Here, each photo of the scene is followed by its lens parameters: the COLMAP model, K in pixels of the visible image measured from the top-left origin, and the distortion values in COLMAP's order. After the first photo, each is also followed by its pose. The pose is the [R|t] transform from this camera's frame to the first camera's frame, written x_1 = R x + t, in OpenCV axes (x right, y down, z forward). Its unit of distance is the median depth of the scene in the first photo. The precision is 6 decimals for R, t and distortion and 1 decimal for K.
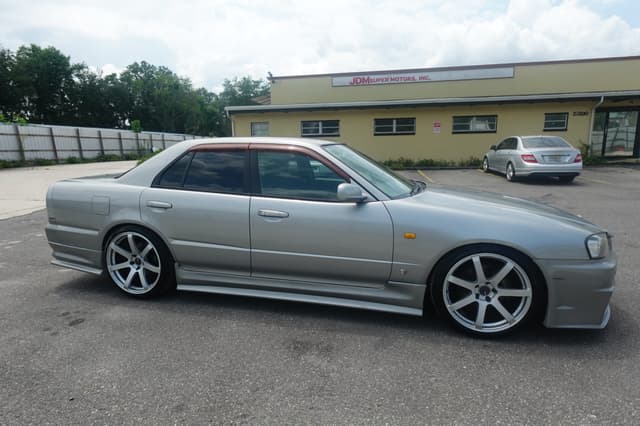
lens RADIAL K [[361.9, 0, 321.0], [0, 361.9, 215.3], [0, 0, 1]] dist [0.001360, 0.000817]
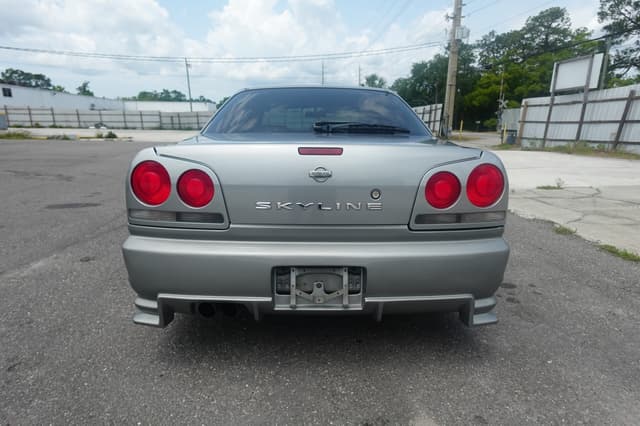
lens RADIAL K [[361.9, 0, 321.8], [0, 361.9, 212.7], [0, 0, 1]] dist [0.001360, 0.000817]
pose [[-0.280427, -0.213998, 0.935716, -0.215847], [0.171023, 0.948094, 0.268083, -0.033774], [-0.944517, 0.235207, -0.229273, 0.255157]]
